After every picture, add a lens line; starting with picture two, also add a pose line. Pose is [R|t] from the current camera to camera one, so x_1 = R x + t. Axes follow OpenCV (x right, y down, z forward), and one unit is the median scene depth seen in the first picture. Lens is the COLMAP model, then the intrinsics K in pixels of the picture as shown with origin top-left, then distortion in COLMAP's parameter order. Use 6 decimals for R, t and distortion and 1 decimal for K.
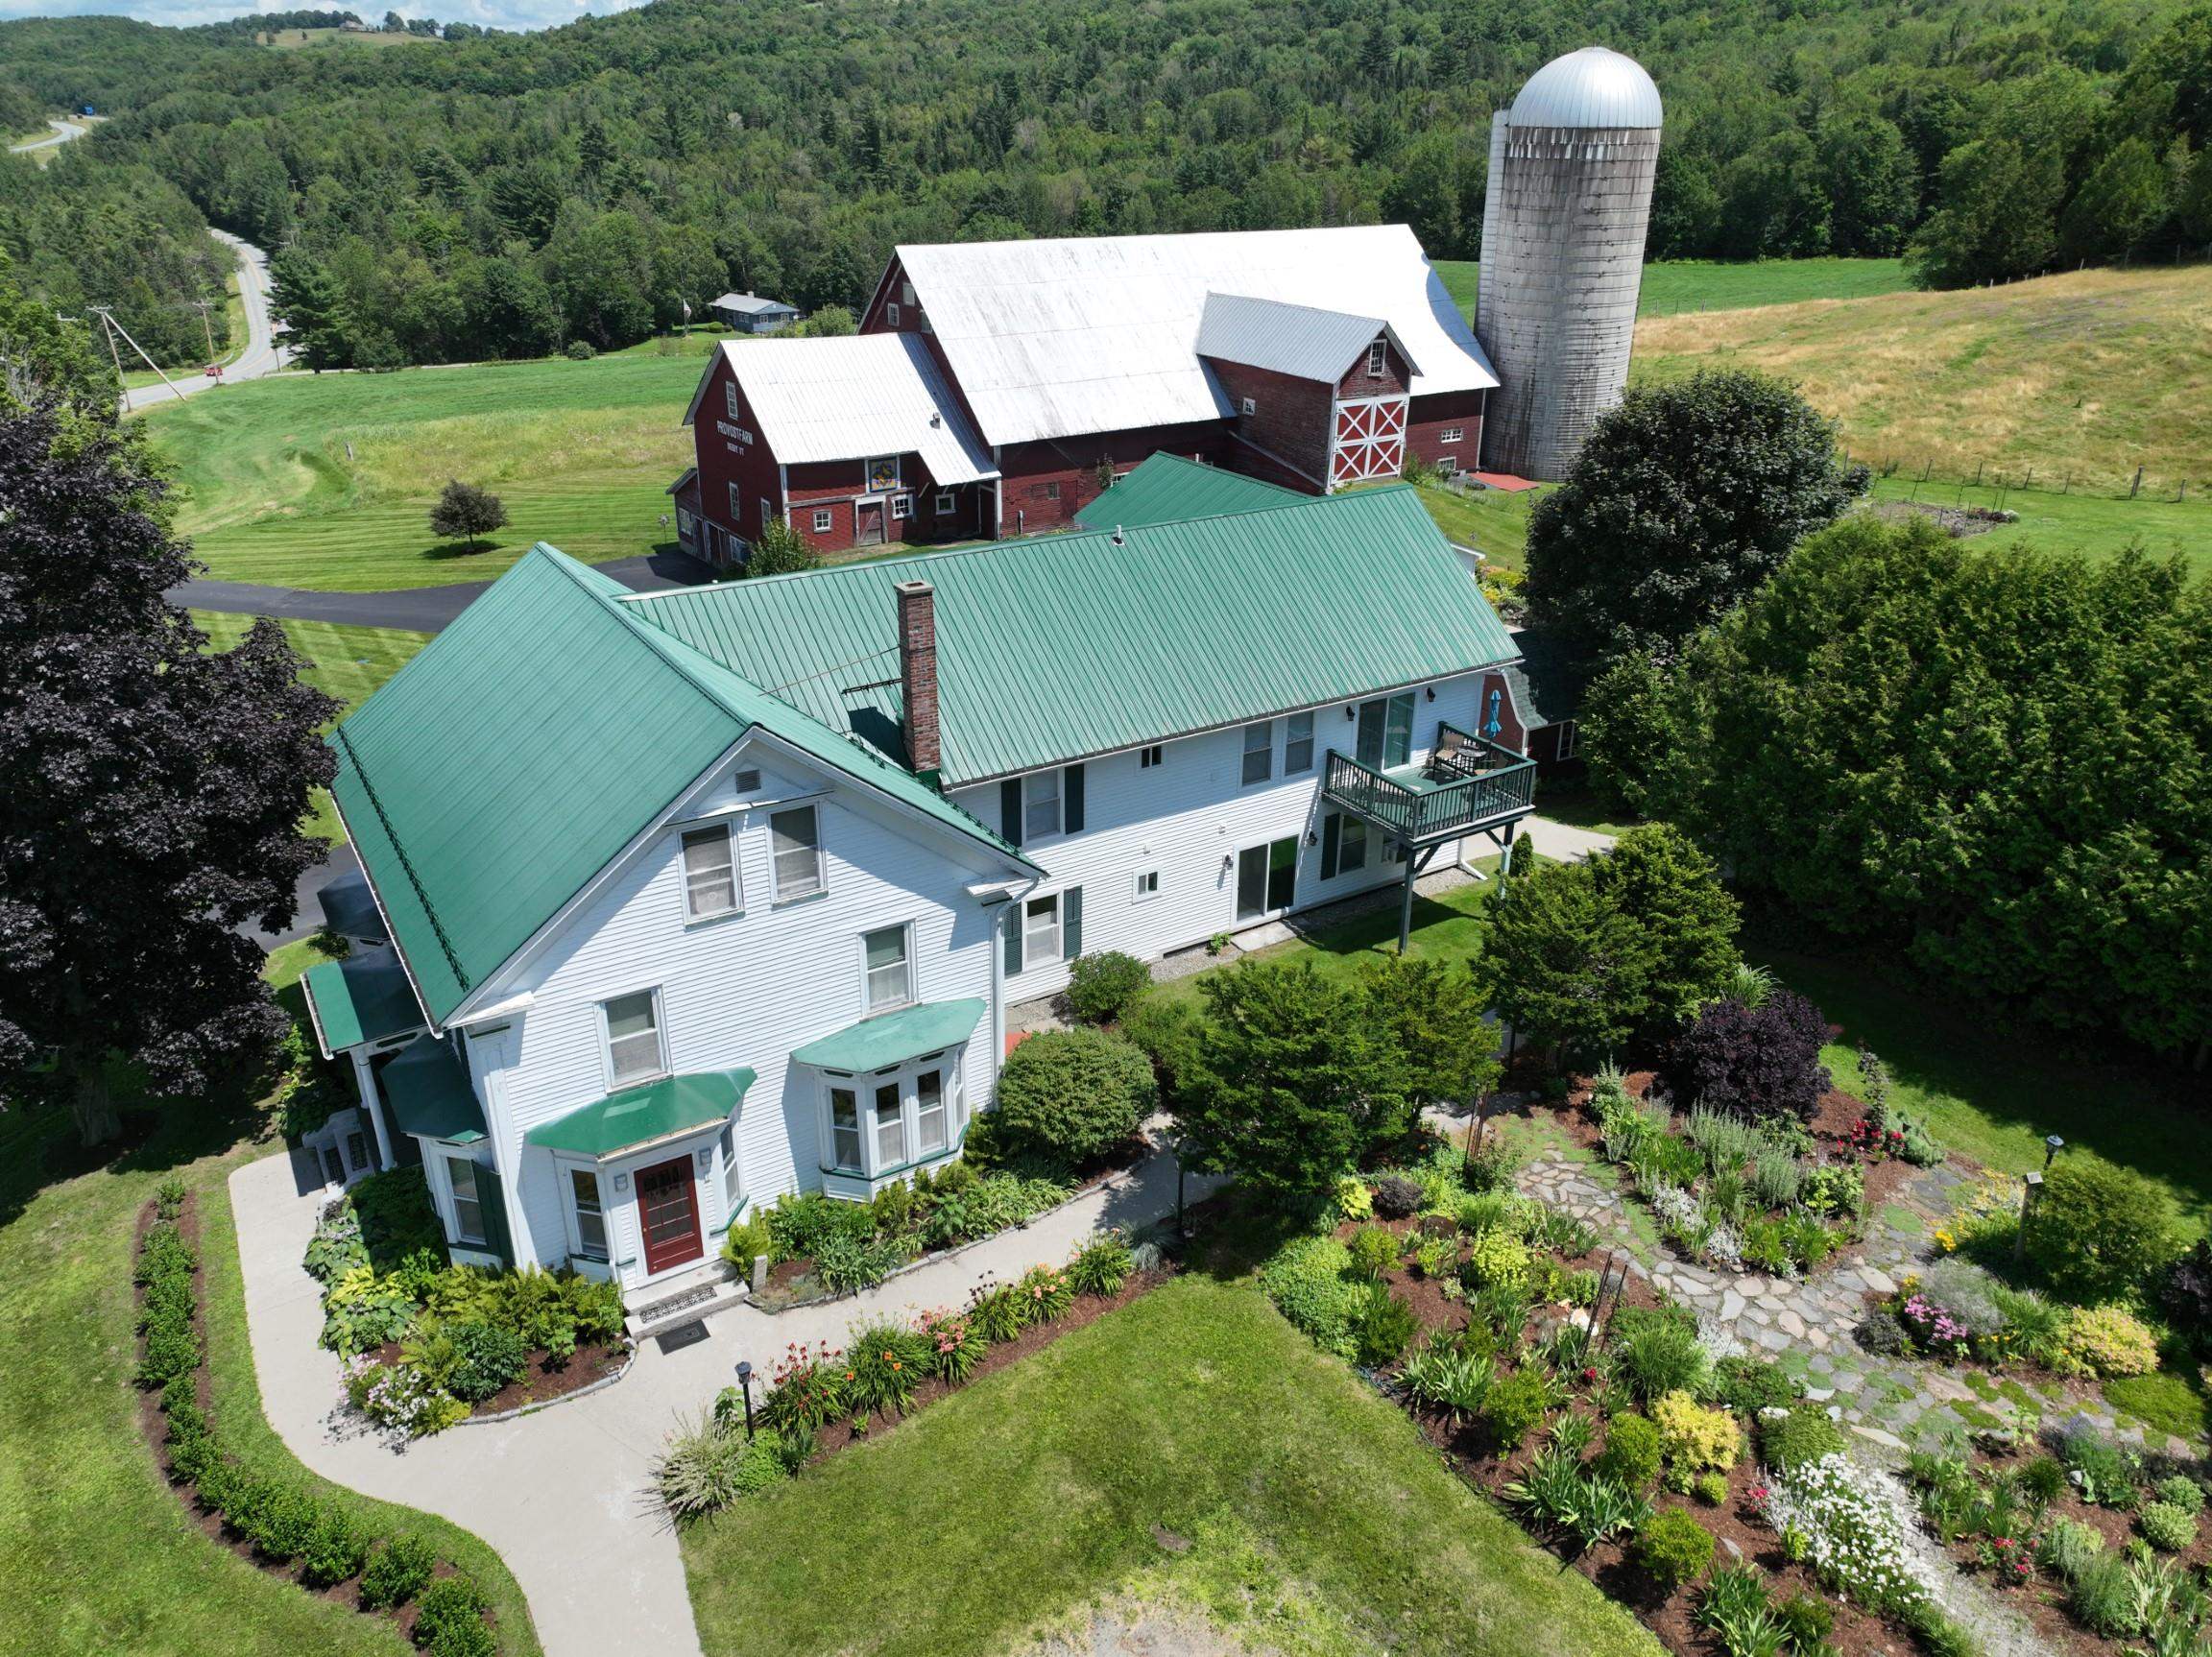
lens RADIAL K [[1554.6, 0, 1106.0], [0, 1554.6, 828.5], [0, 0, 1]] dist [-0.008756, 0.024089]
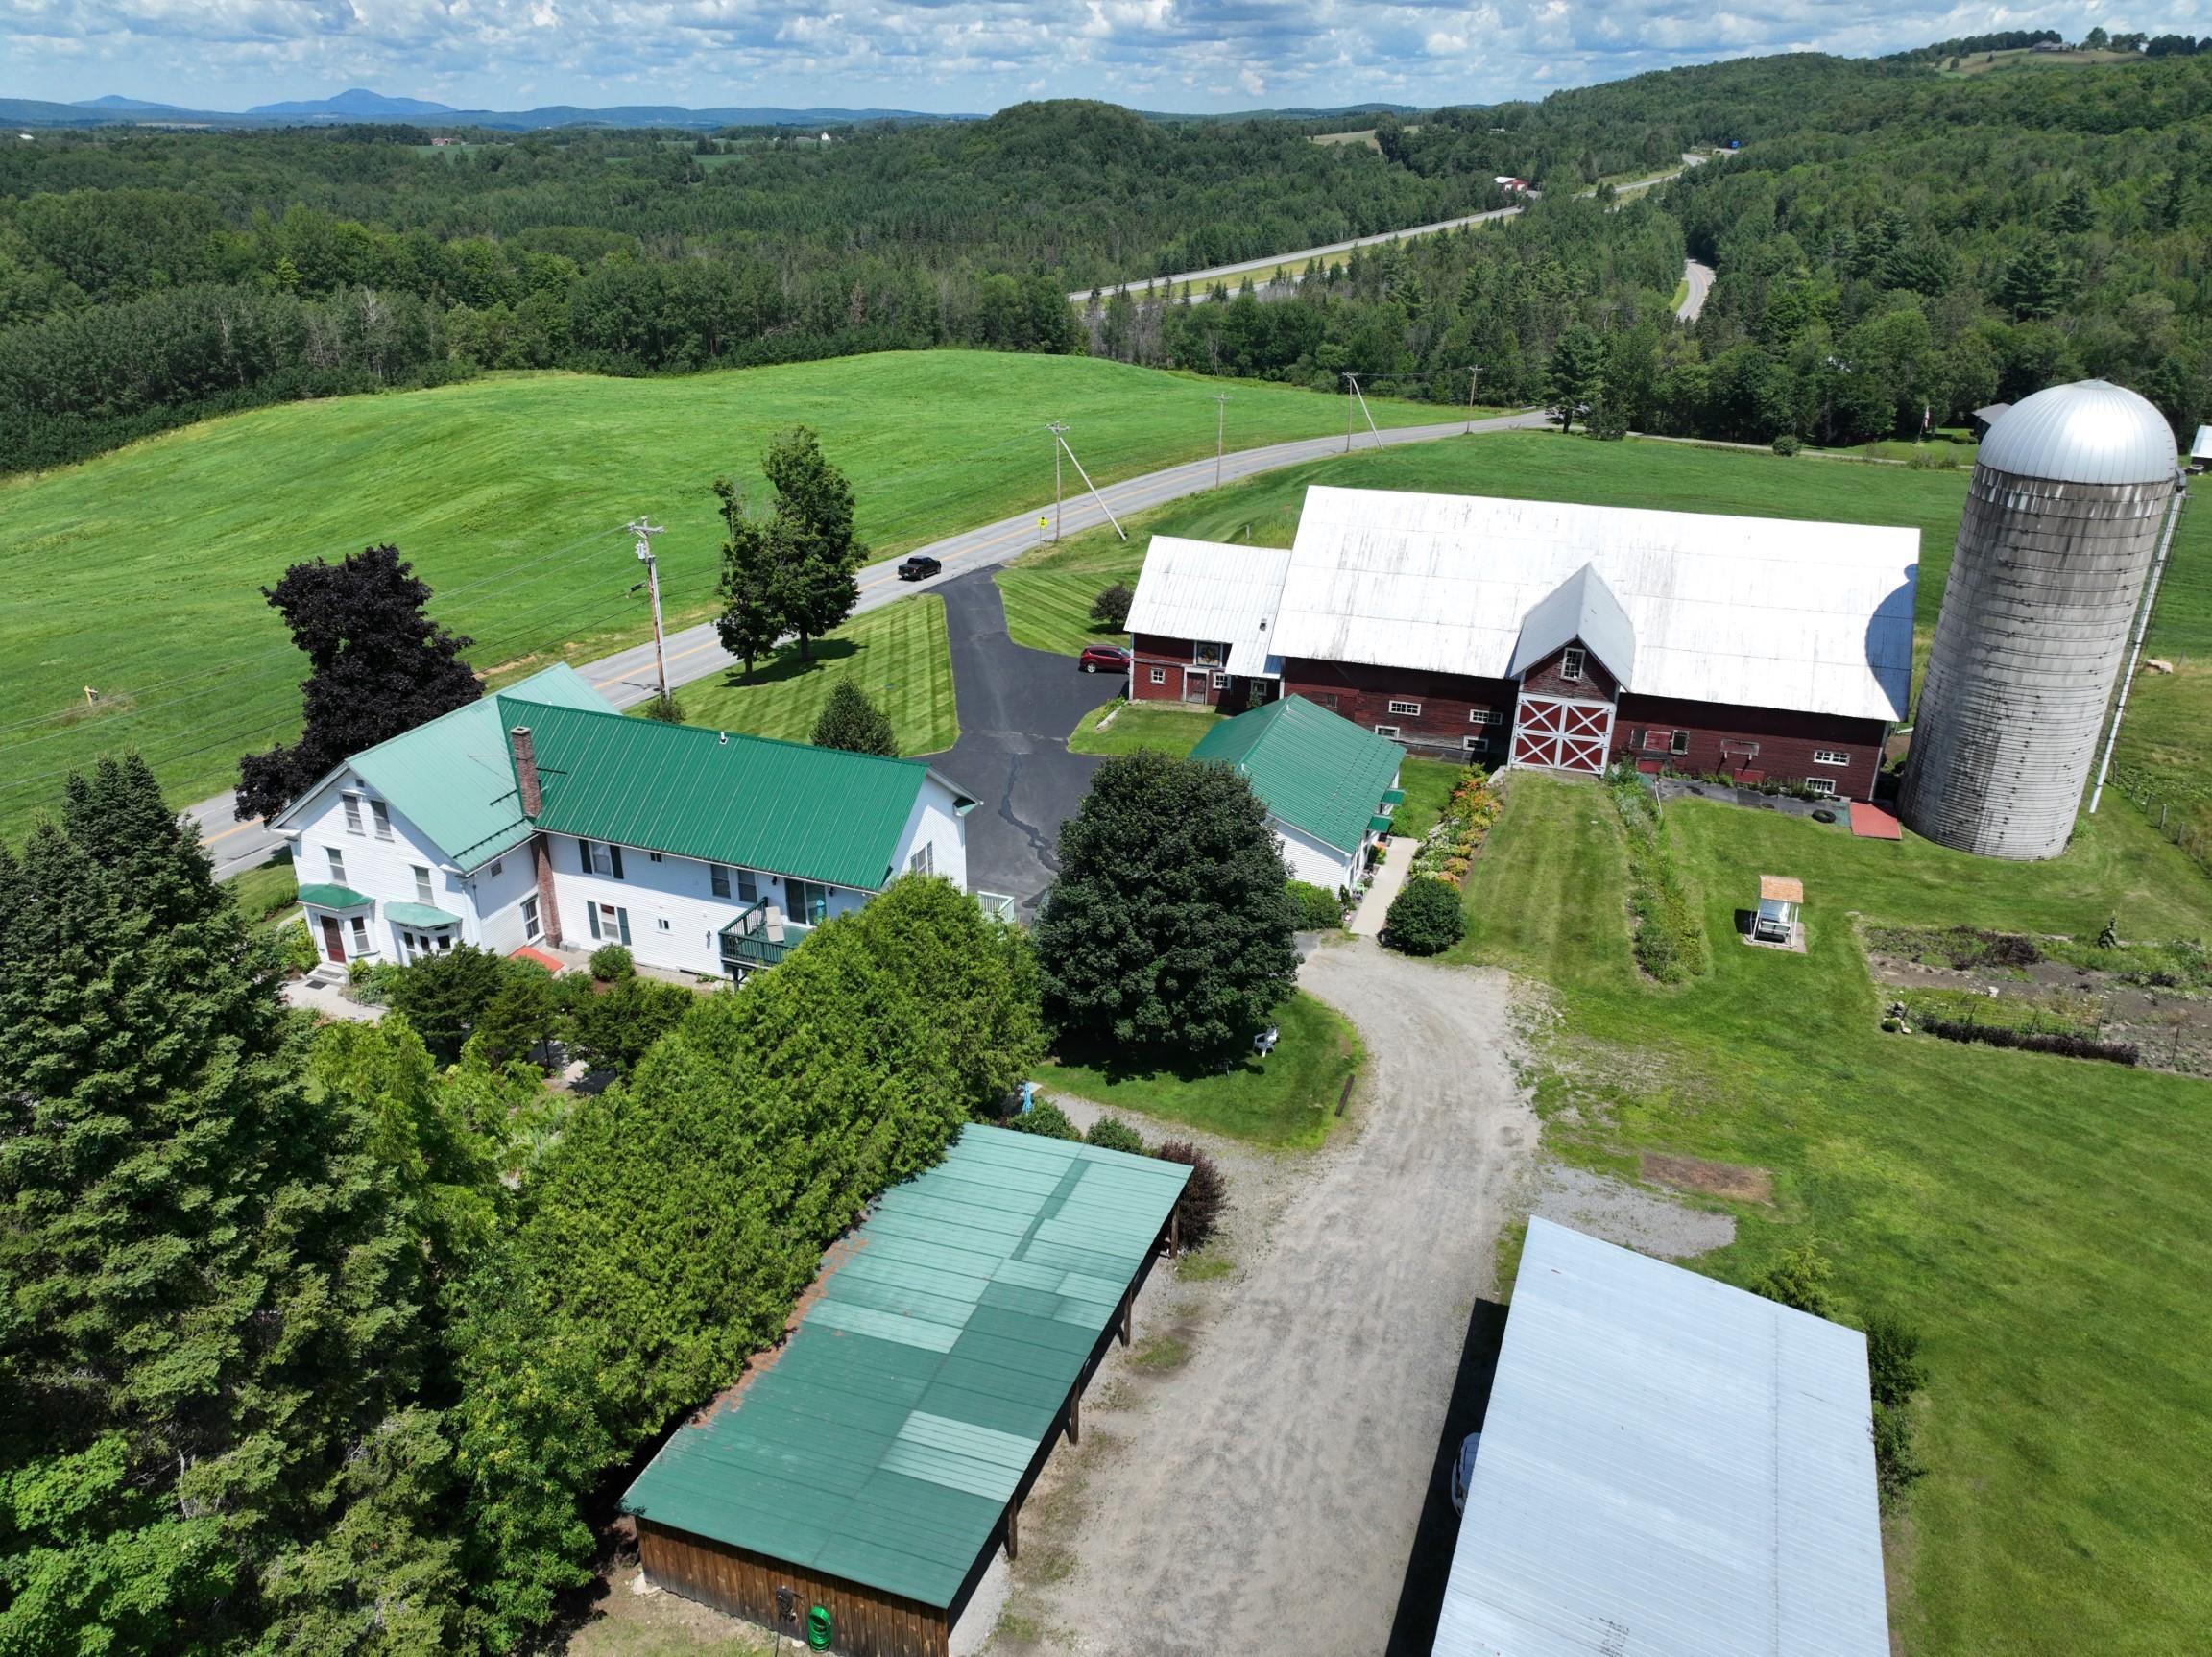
lens RADIAL K [[1554.6, 0, 1106.0], [0, 1554.6, 828.5], [0, 0, 1]] dist [-0.008756, 0.024089]
pose [[0.601266, 0.328021, -0.728616, 0.729107], [-0.332239, 0.931924, 0.145380, -0.226668], [0.726702, 0.154663, 0.669315, 0.067787]]
